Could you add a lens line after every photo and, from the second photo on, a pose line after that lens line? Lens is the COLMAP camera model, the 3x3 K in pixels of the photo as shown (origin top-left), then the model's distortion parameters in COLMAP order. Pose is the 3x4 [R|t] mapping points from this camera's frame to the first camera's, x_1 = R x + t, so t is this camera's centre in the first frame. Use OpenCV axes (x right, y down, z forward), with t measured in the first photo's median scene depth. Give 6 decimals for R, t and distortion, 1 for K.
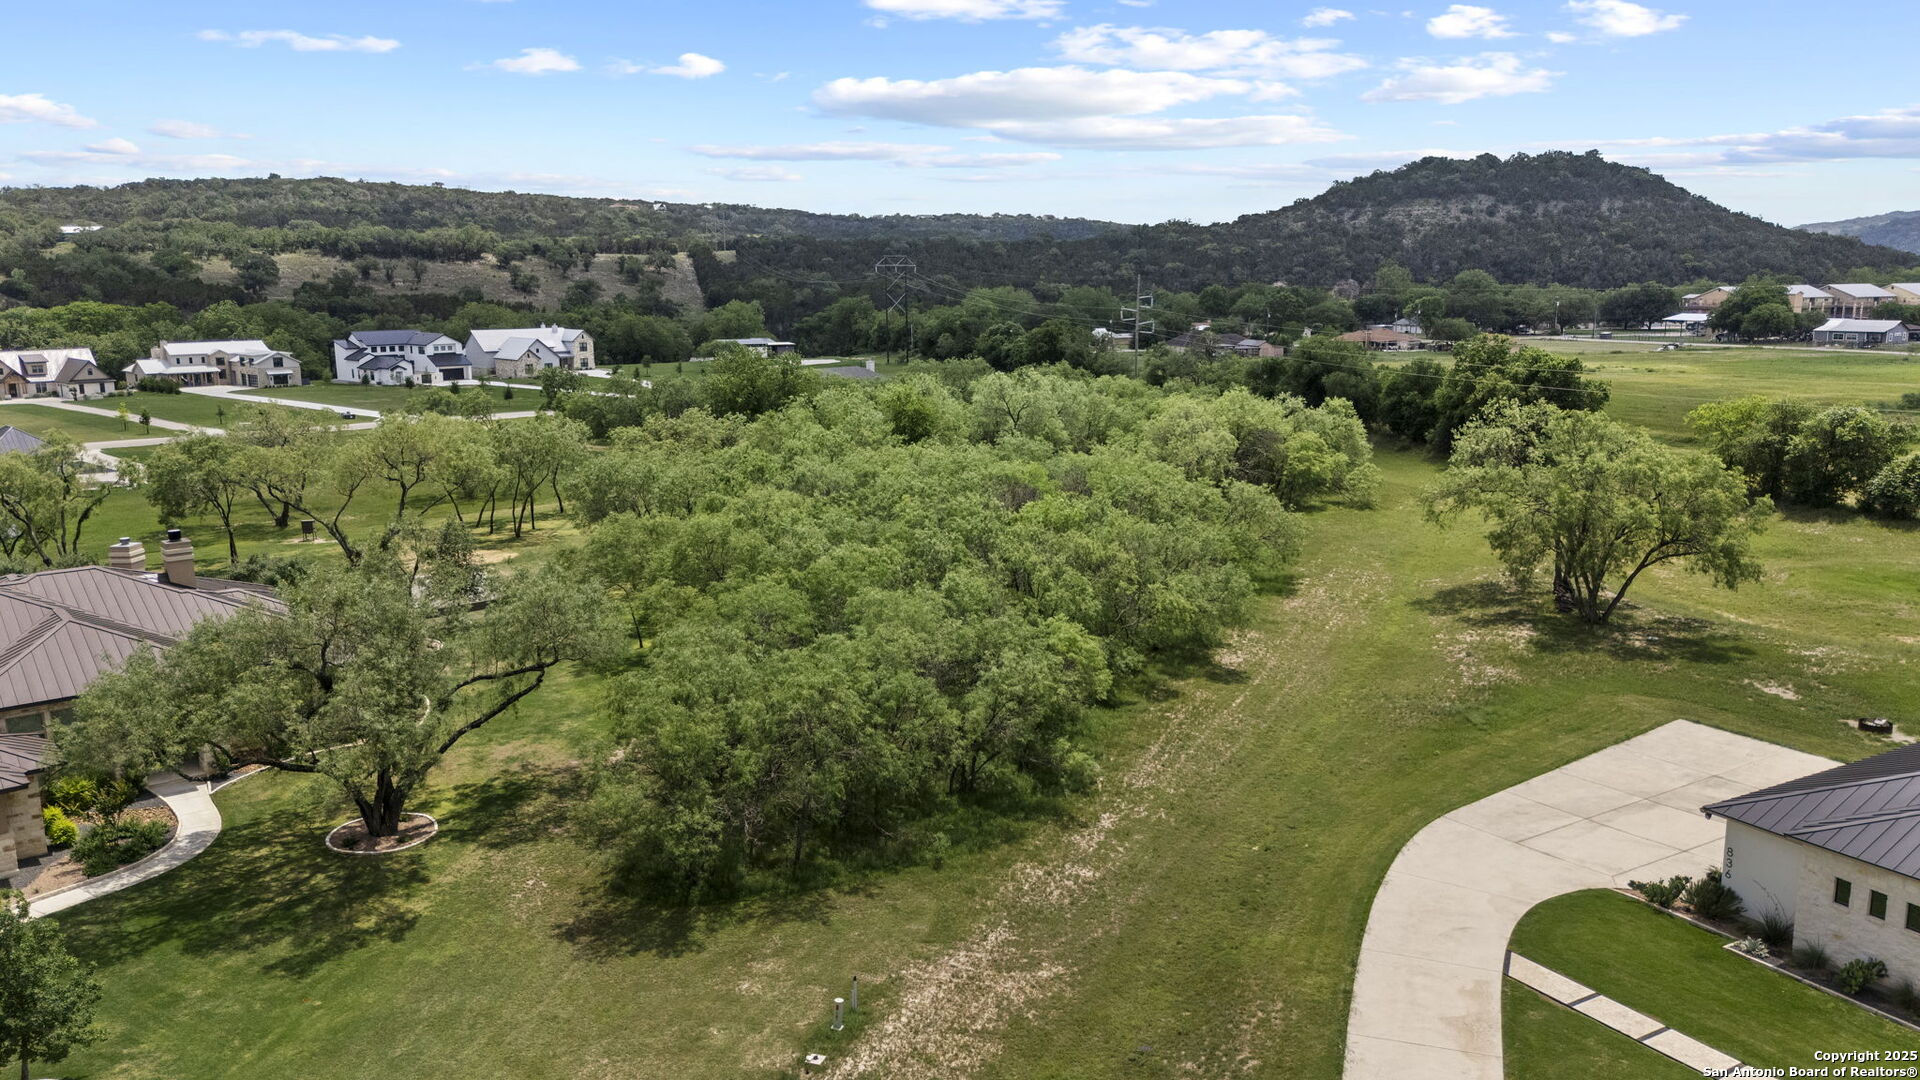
lens RADIAL K [[1420.8, 0, 965.0], [0, 1420.8, 523.8], [0, 0, 1]] dist [0.054053, -0.044180]
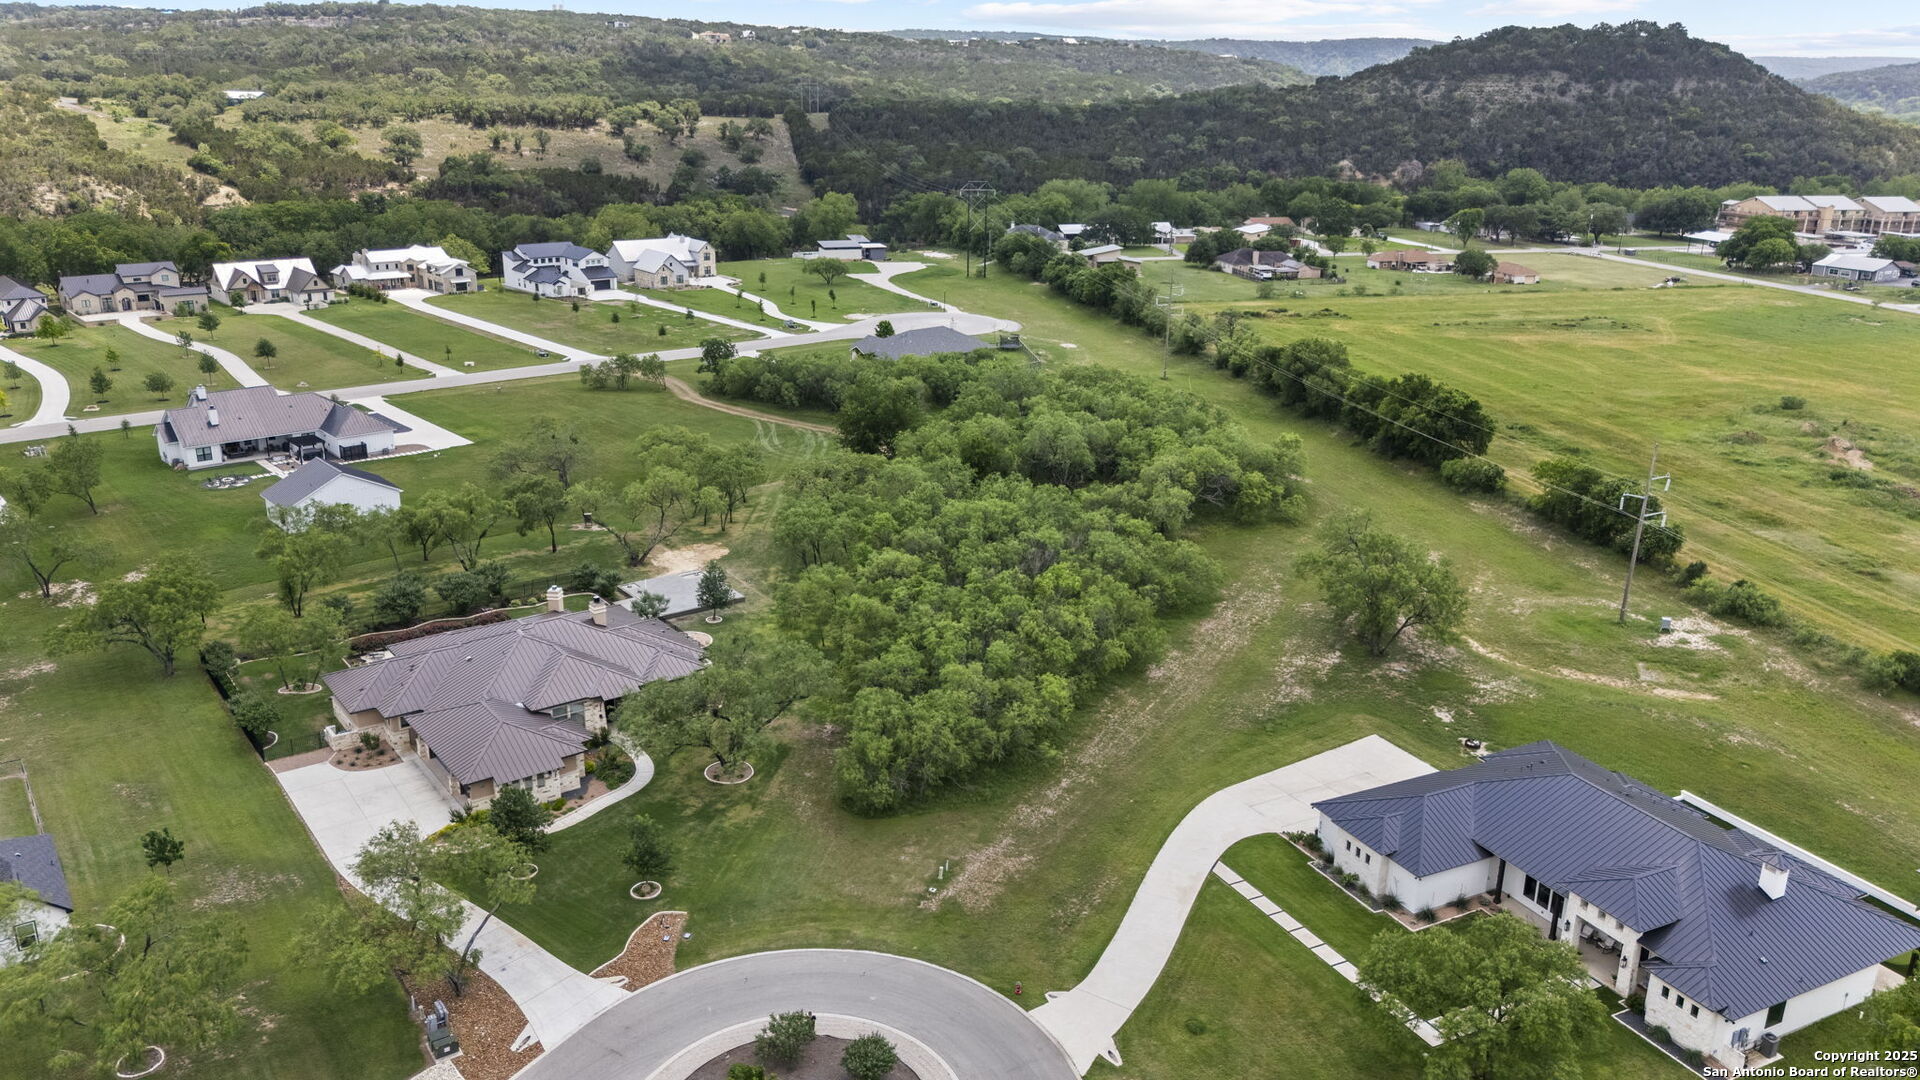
lens RADIAL K [[1412.2, 0, 967.2], [0, 1412.2, 529.4], [0, 0, 1]] dist [0.066035, -0.058881]
pose [[0.998064, 0.043417, -0.044530, 0.003879], [-0.036960, 0.989914, 0.136760, -0.053204], [0.050018, -0.134849, 0.989603, -0.123555]]
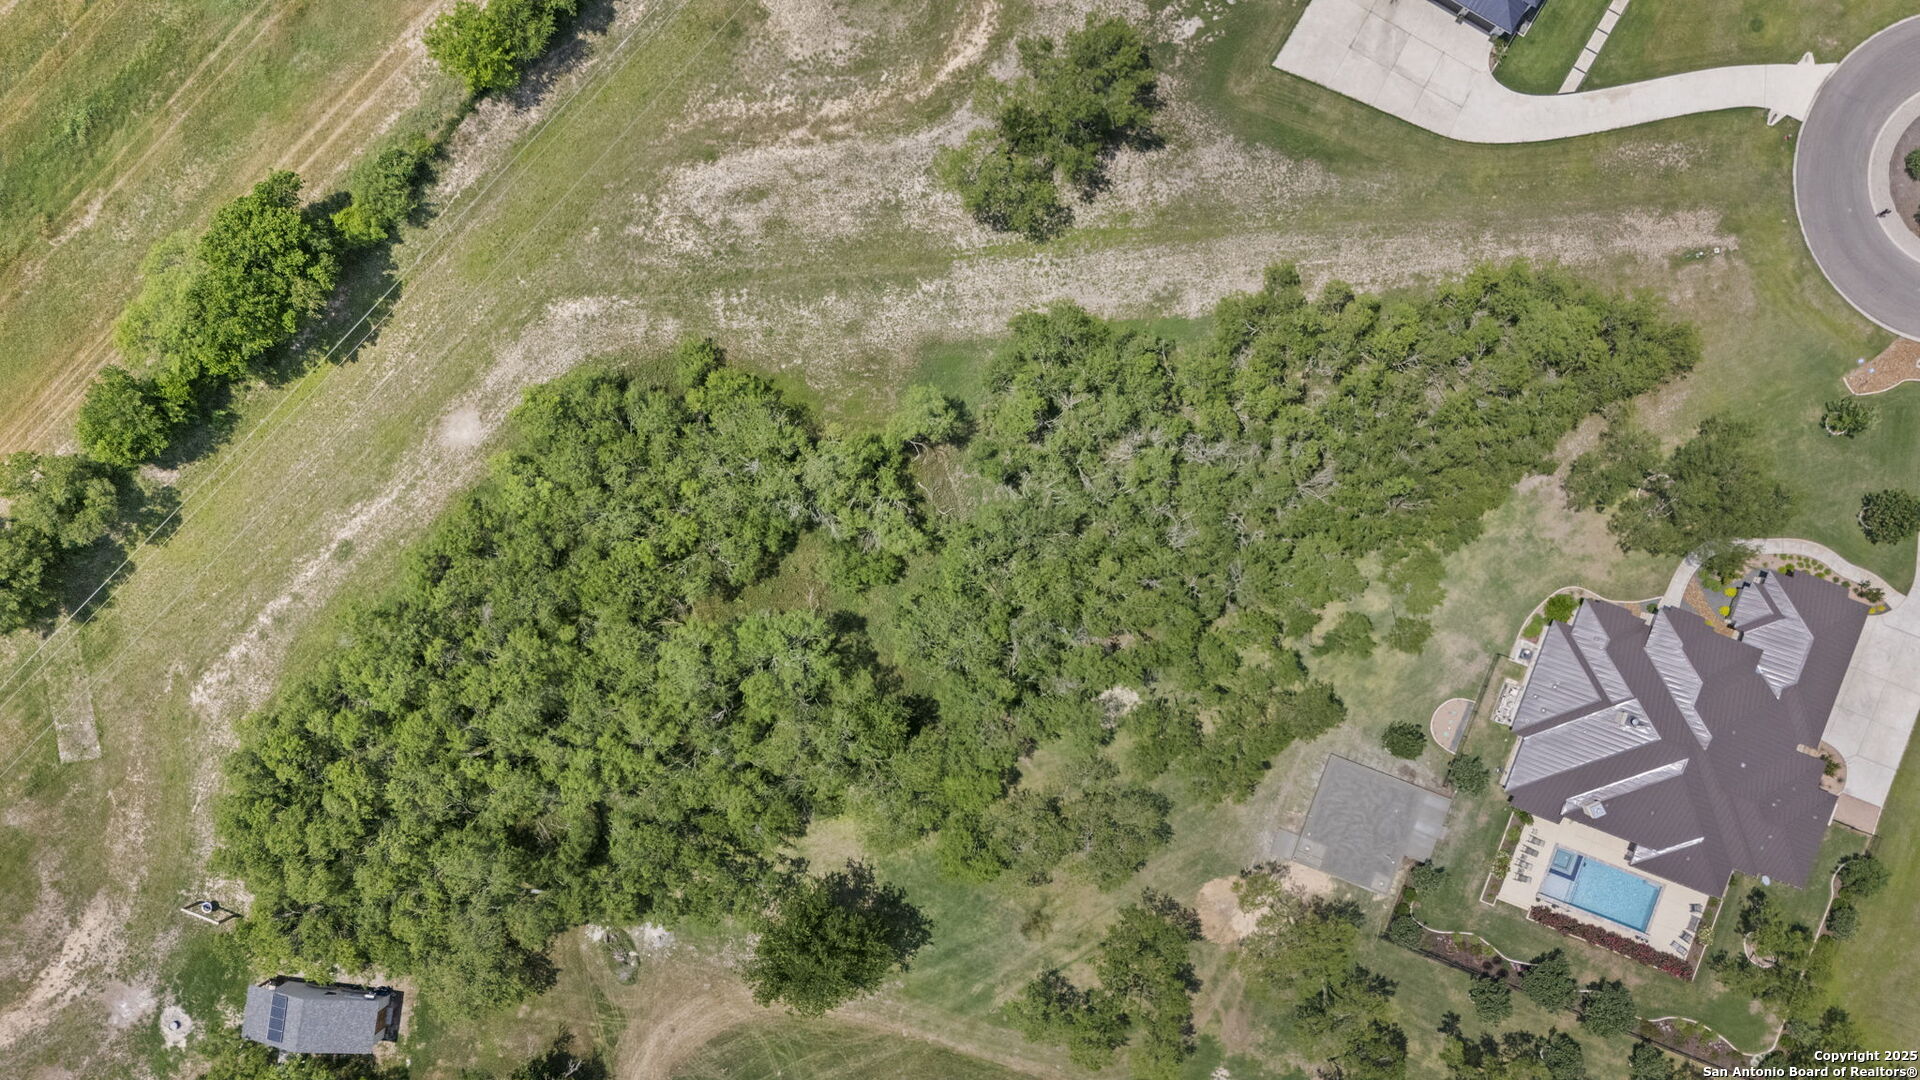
lens RADIAL K [[1406.5, 0, 965.8], [0, 1406.5, 529.6], [0, 0, 1]] dist [0.071642, -0.061350]
pose [[-0.479755, -0.876702, 0.035066, 0.004978], [0.182205, -0.060454, 0.981400, -0.292300], [-0.858276, 0.477220, 0.188743, 0.187730]]
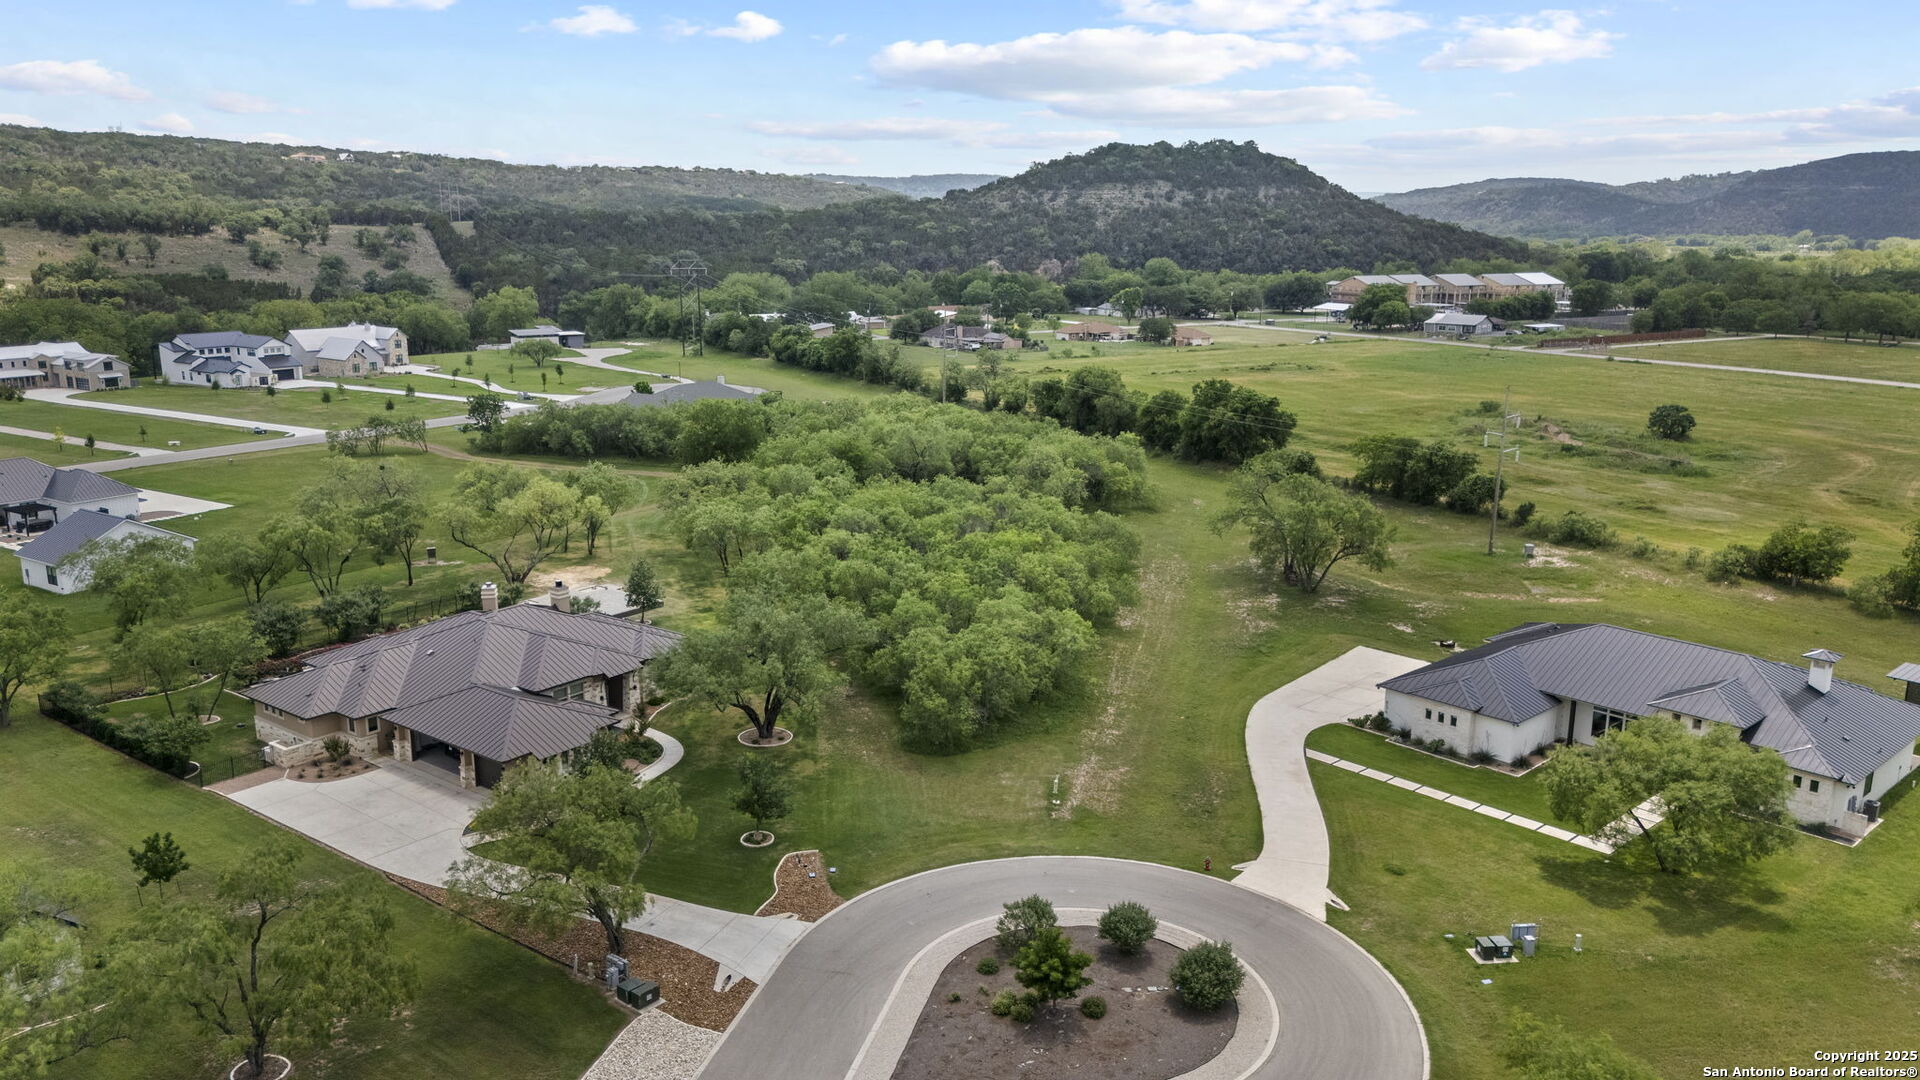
lens RADIAL K [[1406.5, 0, 965.8], [0, 1406.5, 529.6], [0, 0, 1]] dist [0.071642, -0.061350]
pose [[0.976171, -0.032797, 0.214510, -0.063787], [0.023355, 0.998650, 0.046403, -0.018190], [-0.215743, -0.040288, 0.975619, -0.111814]]
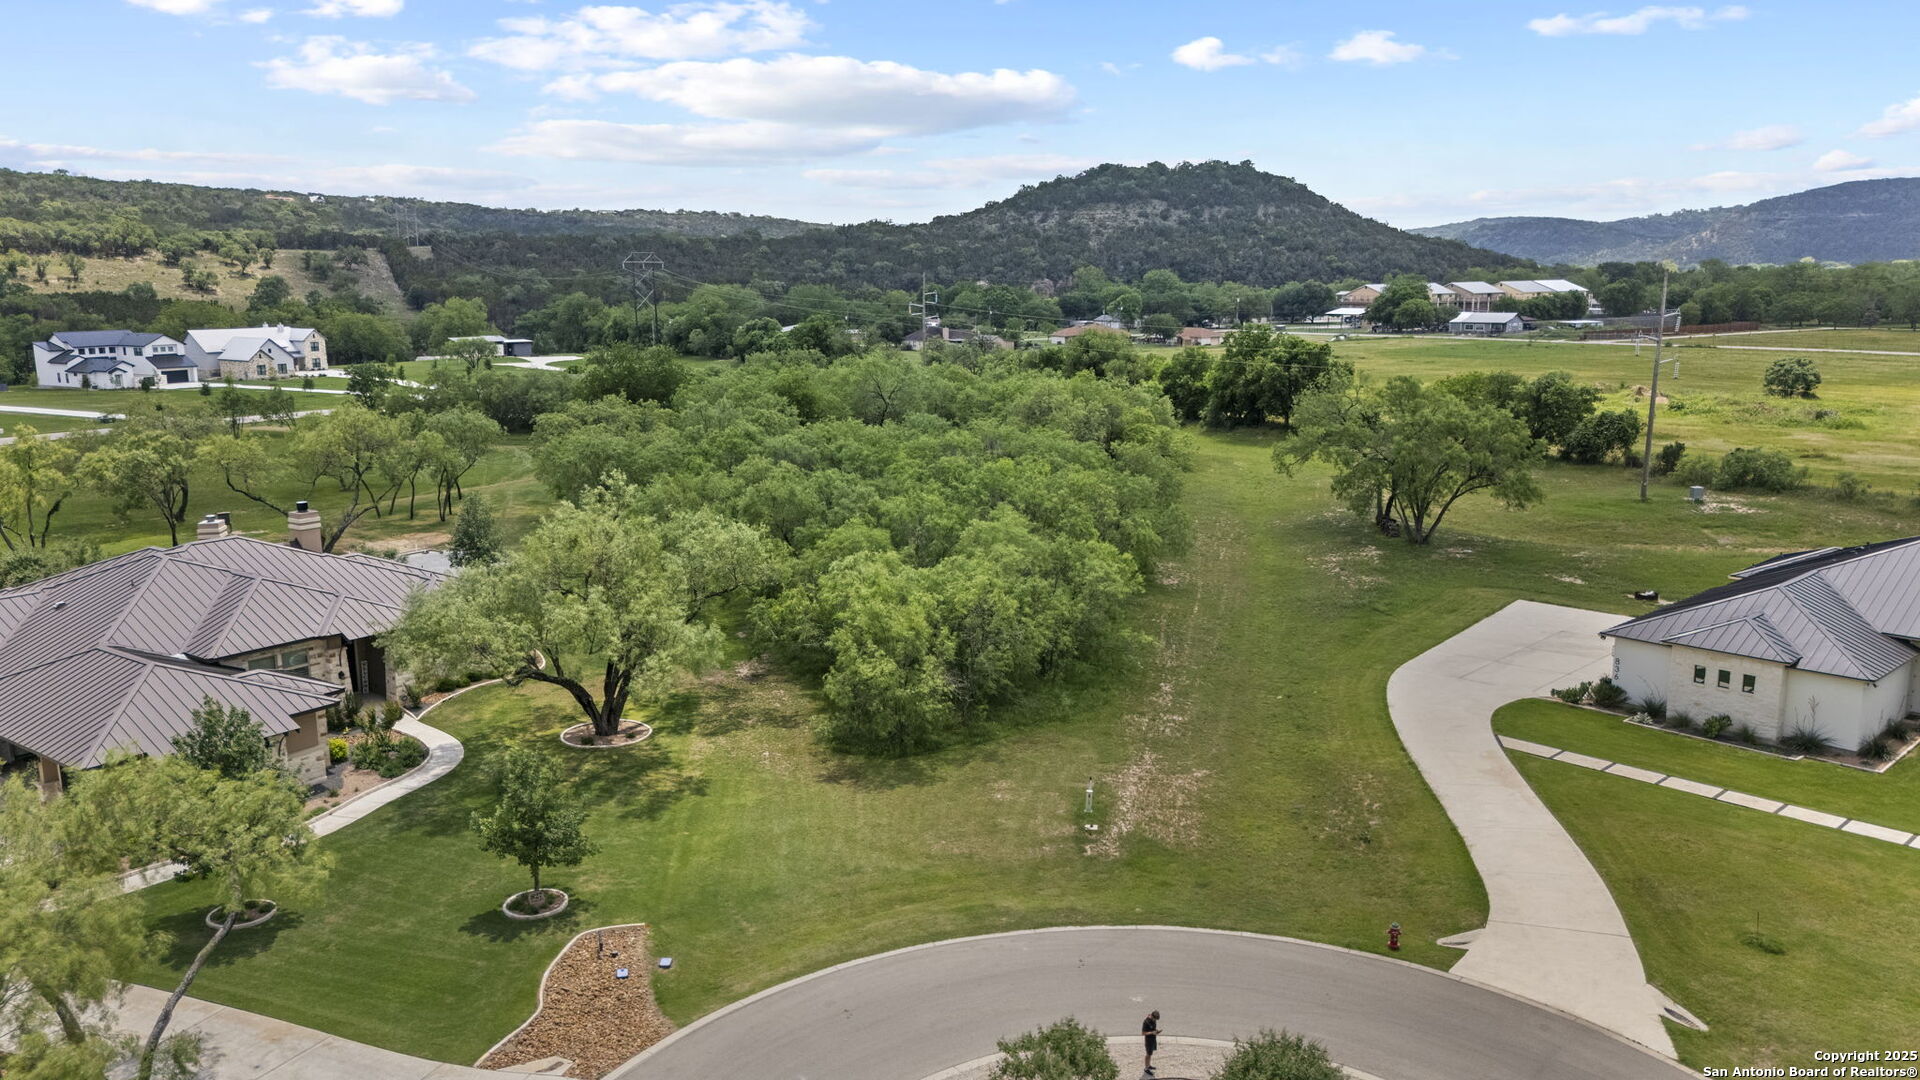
lens RADIAL K [[1412.2, 0, 967.2], [0, 1412.2, 529.4], [0, 0, 1]] dist [0.066035, -0.058881]
pose [[0.974515, -0.040539, 0.220628, -0.042965], [0.039289, 0.999177, 0.010056, 0.005099], [-0.220854, -0.001131, 0.975306, -0.027658]]
